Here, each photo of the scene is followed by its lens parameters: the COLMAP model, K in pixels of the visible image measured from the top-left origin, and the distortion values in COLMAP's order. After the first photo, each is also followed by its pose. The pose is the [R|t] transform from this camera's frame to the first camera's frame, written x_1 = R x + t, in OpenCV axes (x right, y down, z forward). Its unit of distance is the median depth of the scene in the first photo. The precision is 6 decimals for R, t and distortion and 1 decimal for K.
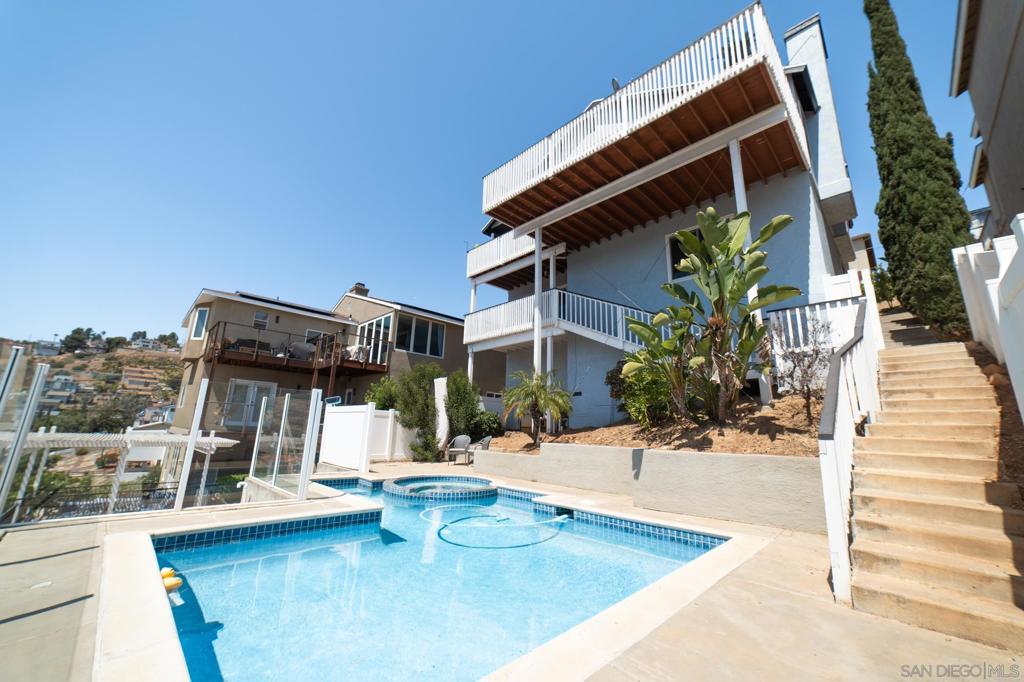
lens RADIAL K [[393.1, 0, 508.6], [0, 393.1, 336.3], [0, 0, 1]] dist [-0.019869, 0.010121]
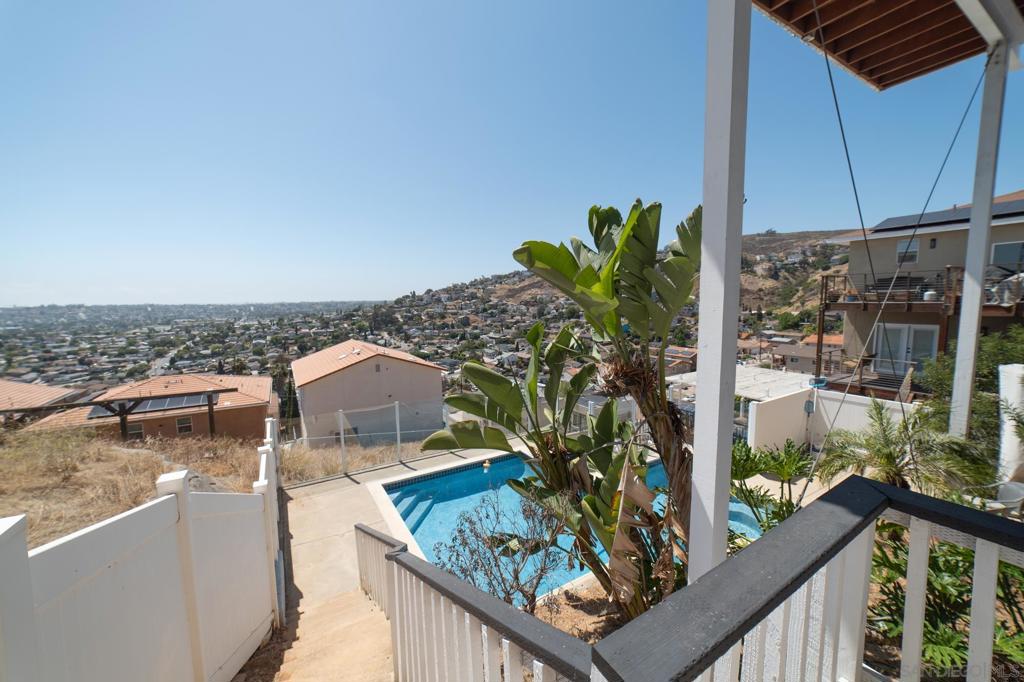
lens RADIAL K [[393.1, 0, 508.6], [0, 393.1, 336.3], [0, 0, 1]] dist [-0.019869, 0.010121]
pose [[-0.235801, 0.064427, -0.969663, 0.405636], [0.240140, 0.970719, 0.006100, -0.078991], [0.941664, -0.231417, -0.244368, 0.400917]]
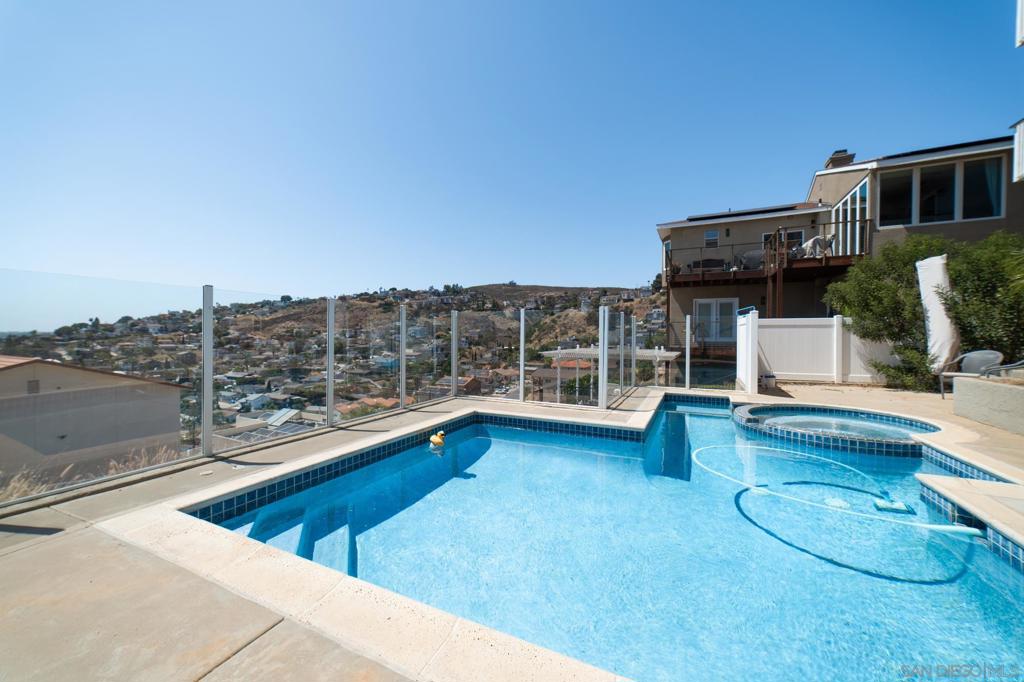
lens RADIAL K [[393.1, 0, 508.6], [0, 393.1, 336.3], [0, 0, 1]] dist [-0.019869, 0.010121]
pose [[0.336814, -0.030161, -0.941088, 0.130888], [0.228761, 0.972161, 0.050716, 0.035329], [0.913359, -0.232366, 0.334337, 0.143512]]
